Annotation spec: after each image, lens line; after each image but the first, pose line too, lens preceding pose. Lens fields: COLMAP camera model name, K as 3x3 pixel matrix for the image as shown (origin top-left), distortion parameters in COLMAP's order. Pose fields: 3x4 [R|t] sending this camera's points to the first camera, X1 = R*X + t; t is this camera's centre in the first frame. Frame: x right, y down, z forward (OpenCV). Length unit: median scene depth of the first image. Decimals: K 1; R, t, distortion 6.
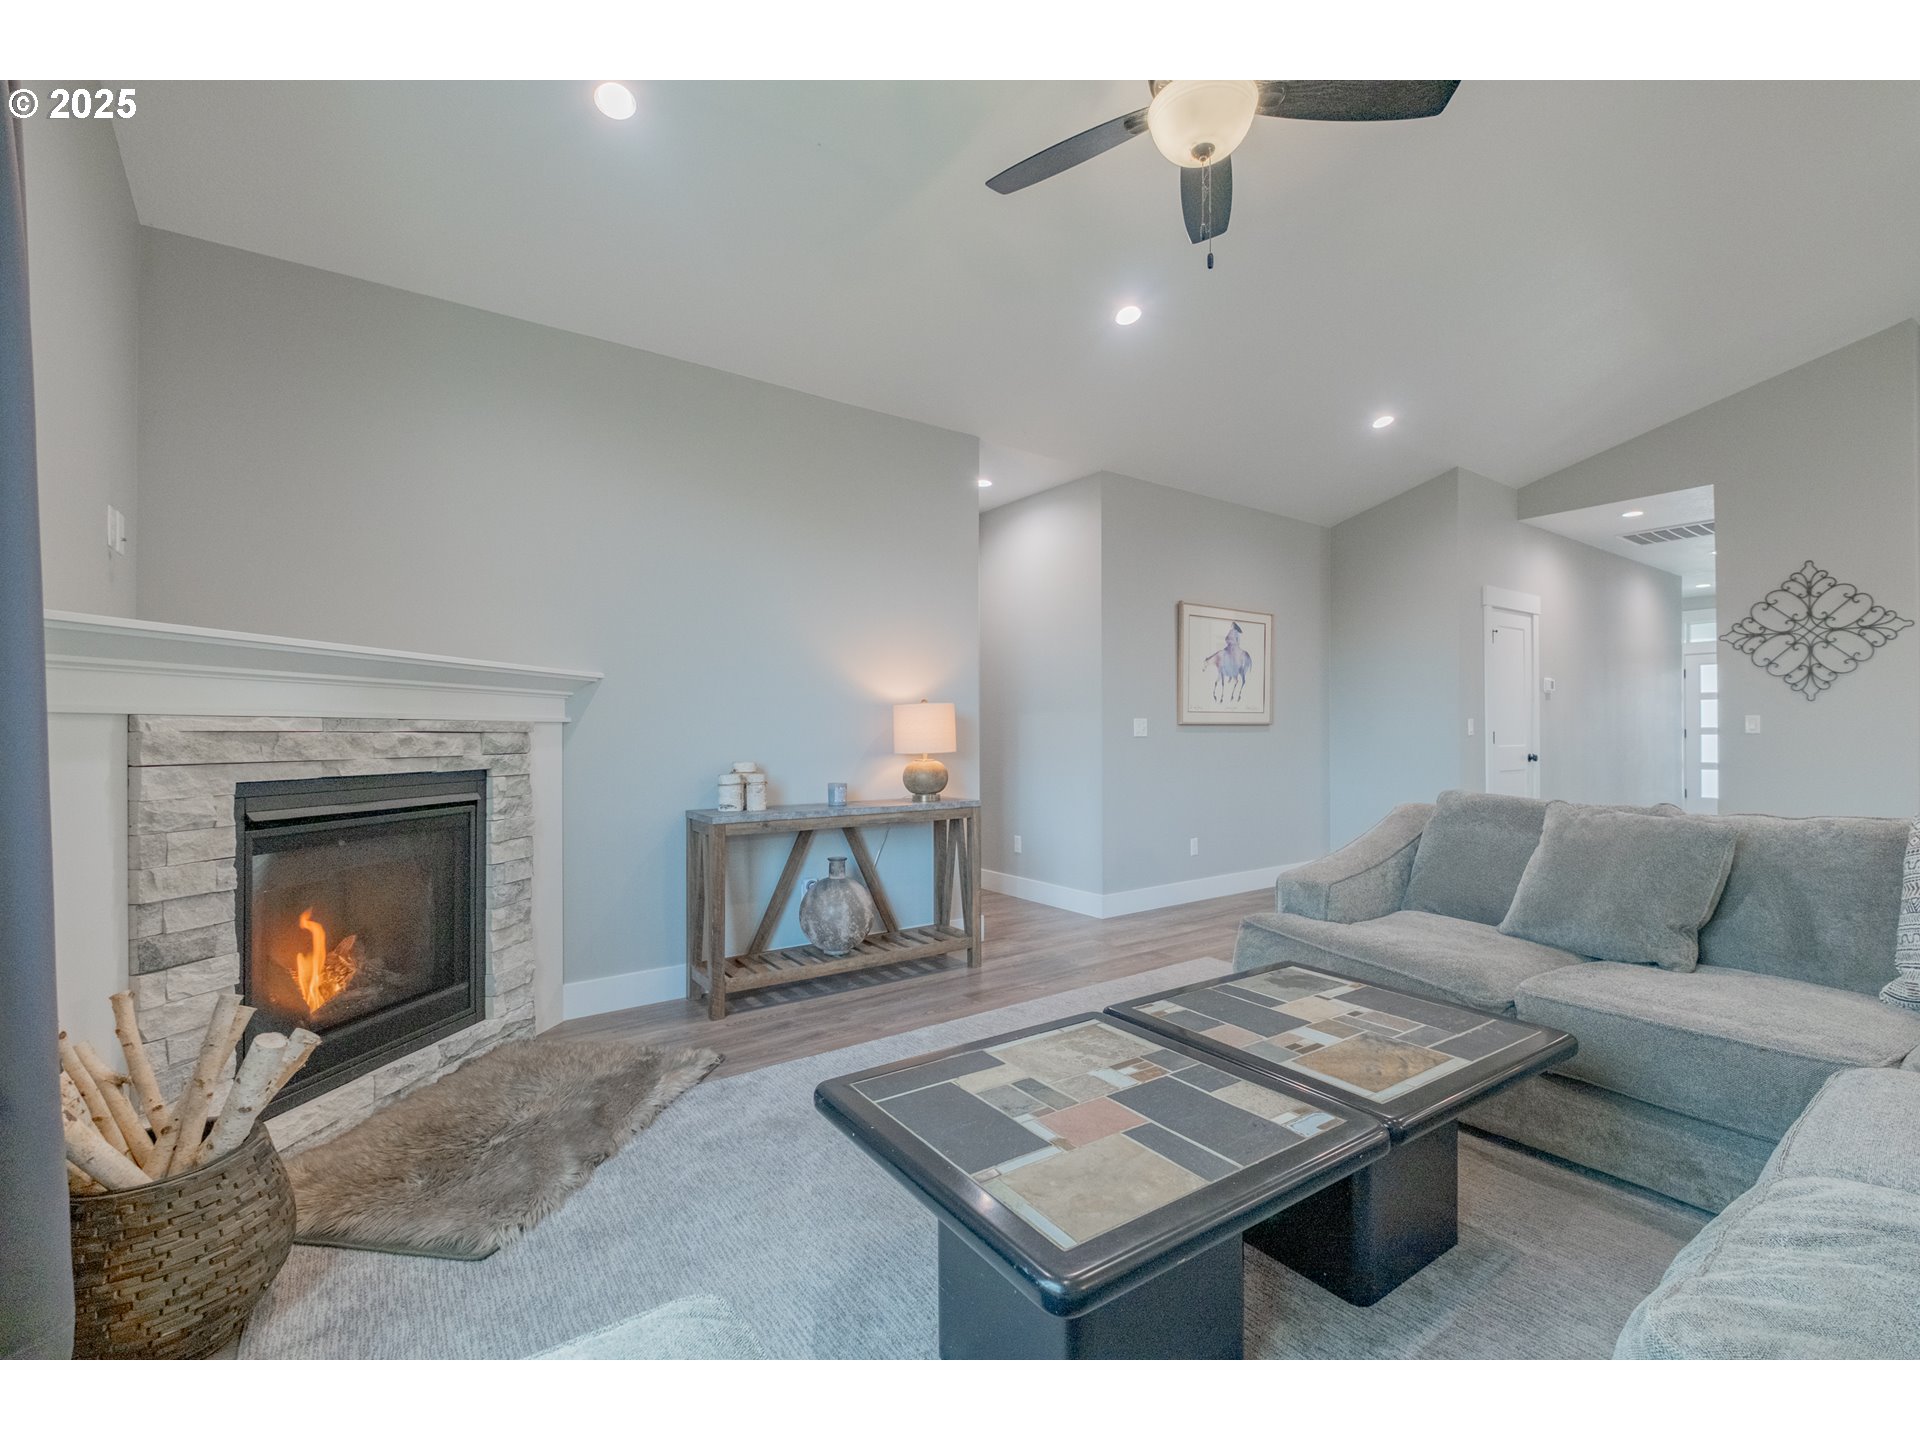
lens RADIAL K [[838.0, 0, 983.8], [0, 838.0, 725.2], [0, 0, 1]] dist [-0.002930, -0.002075]
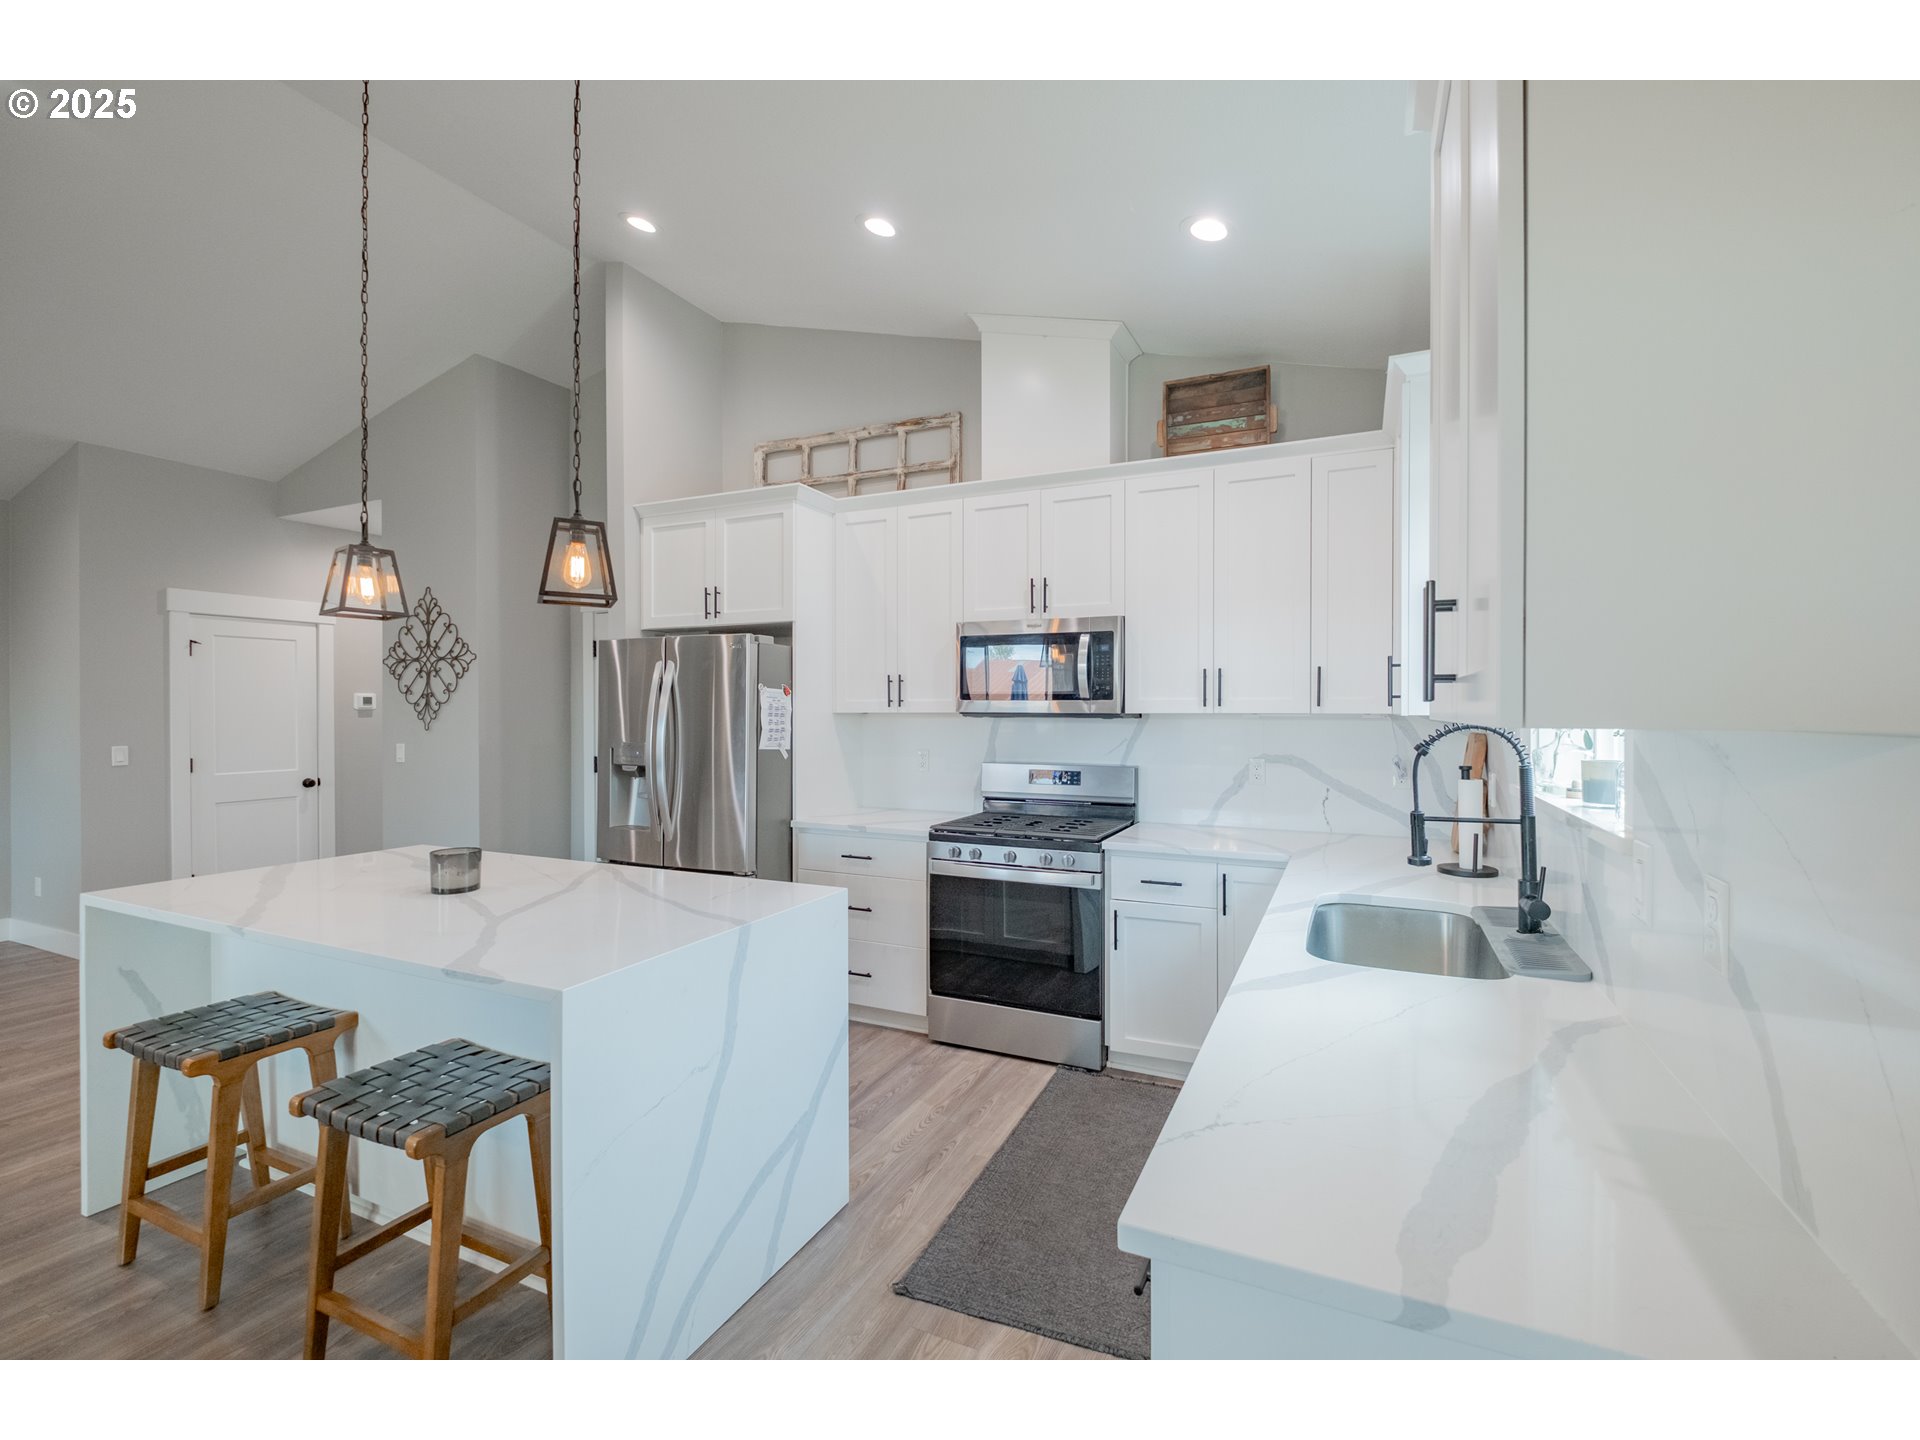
lens RADIAL K [[823.3, 0, 977.4], [0, 823.3, 708.7], [0, 0, 1]] dist [0.002338, -0.005699]
pose [[0.869467, 0.003830, 0.493976, 1.341169], [-0.005514, 0.999983, 0.001953, -0.074547], [-0.493960, -0.004422, 0.869474, -0.204694]]
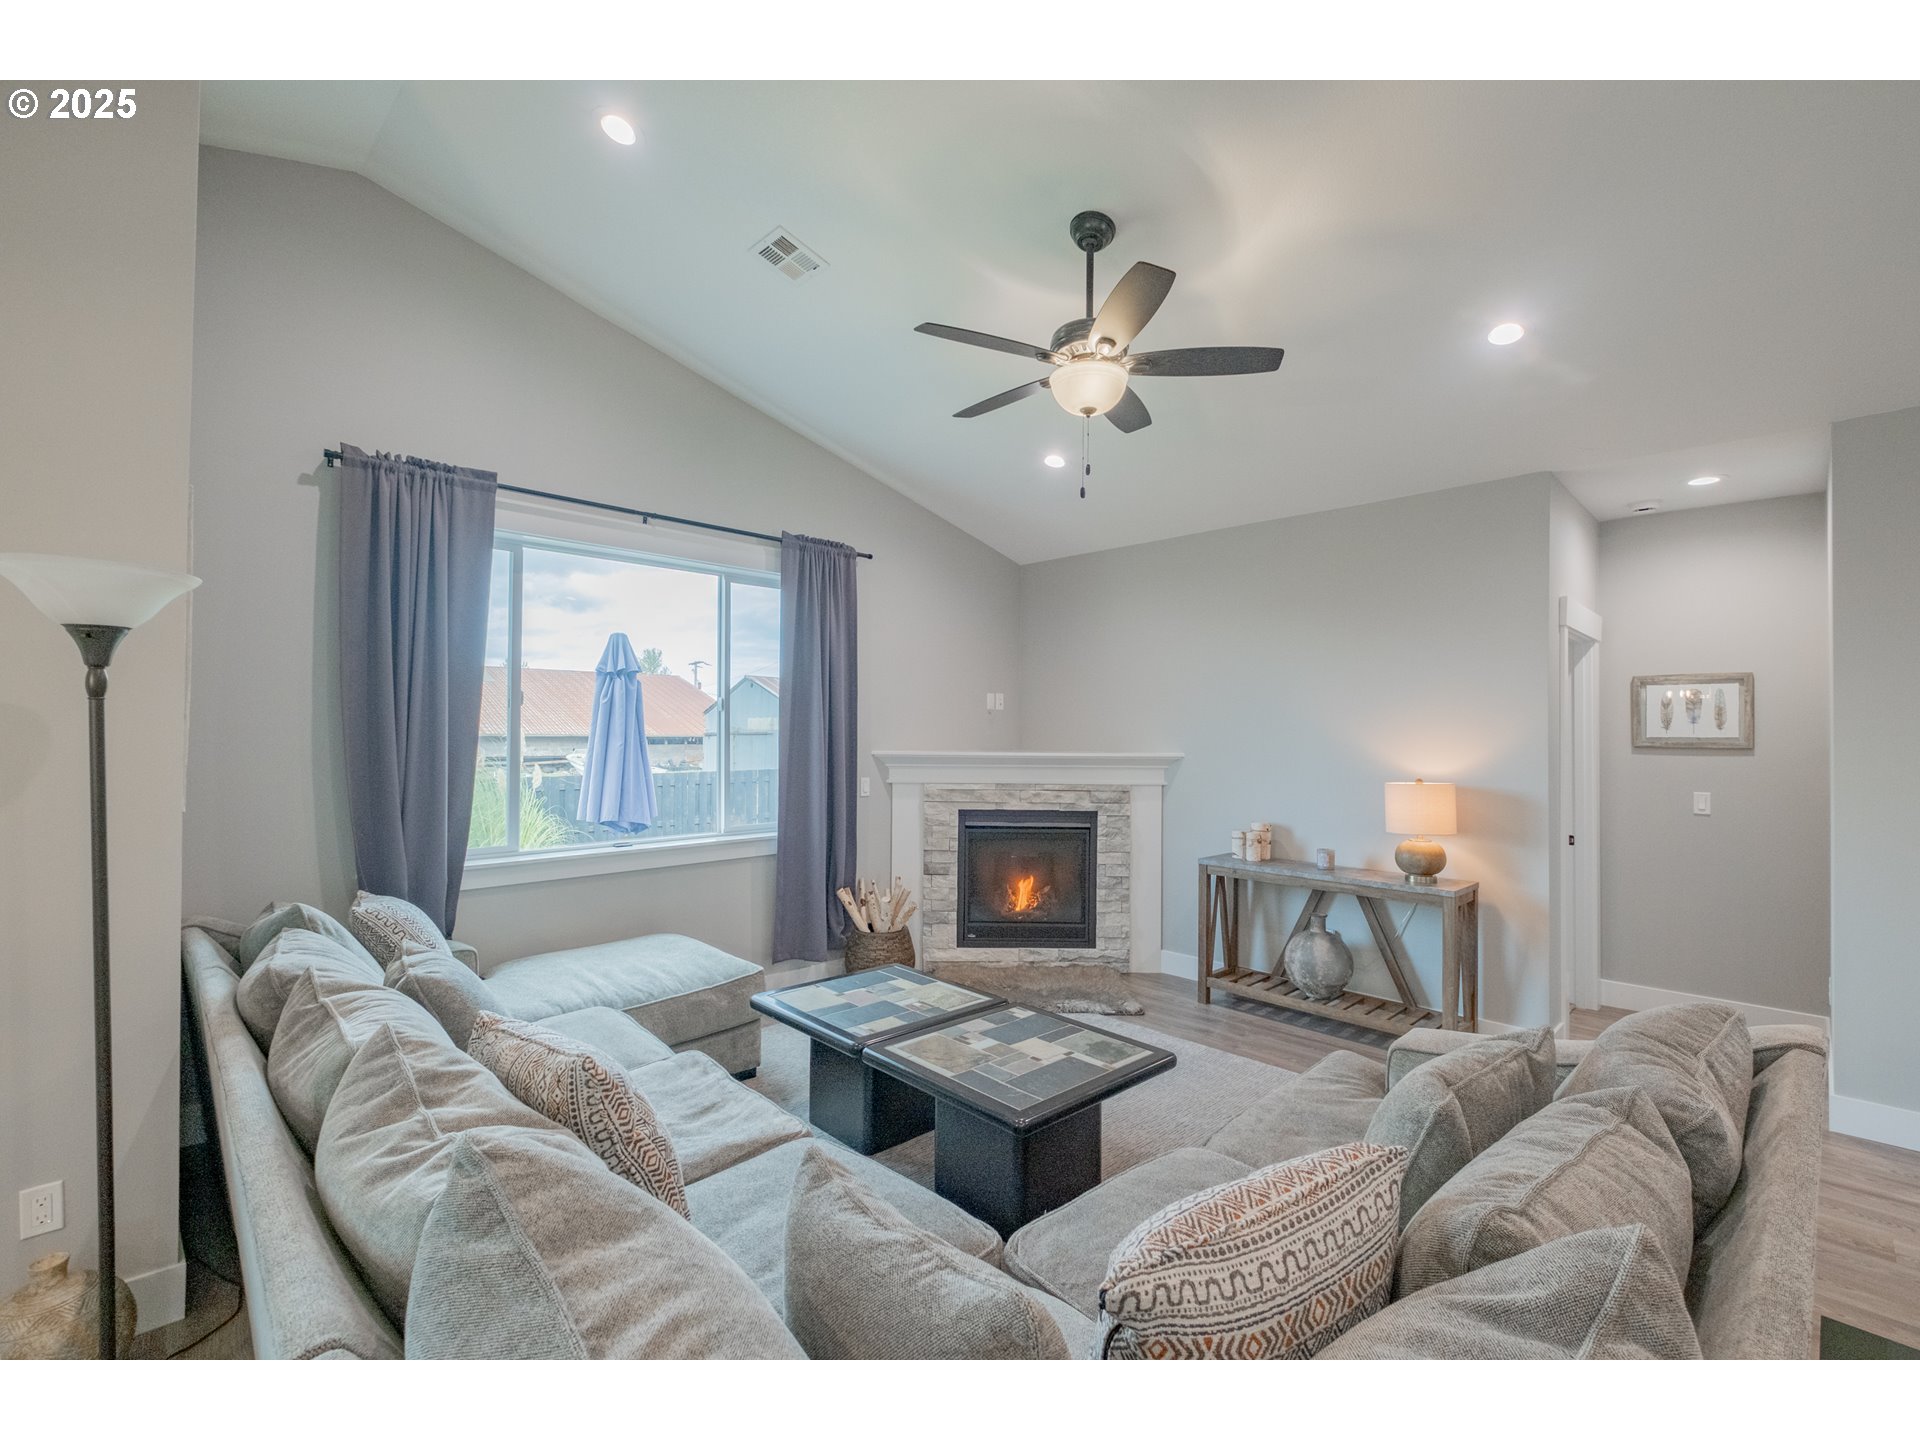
lens RADIAL K [[838.0, 0, 971.5], [0, 838.0, 718.3], [0, 0, 1]] dist [-0.002930, -0.002075]
pose [[0.149641, -0.013918, -0.988642, 0.824433], [-0.001477, 0.999897, -0.014300, -0.086497], [0.988739, 0.003600, 0.149605, 0.322852]]
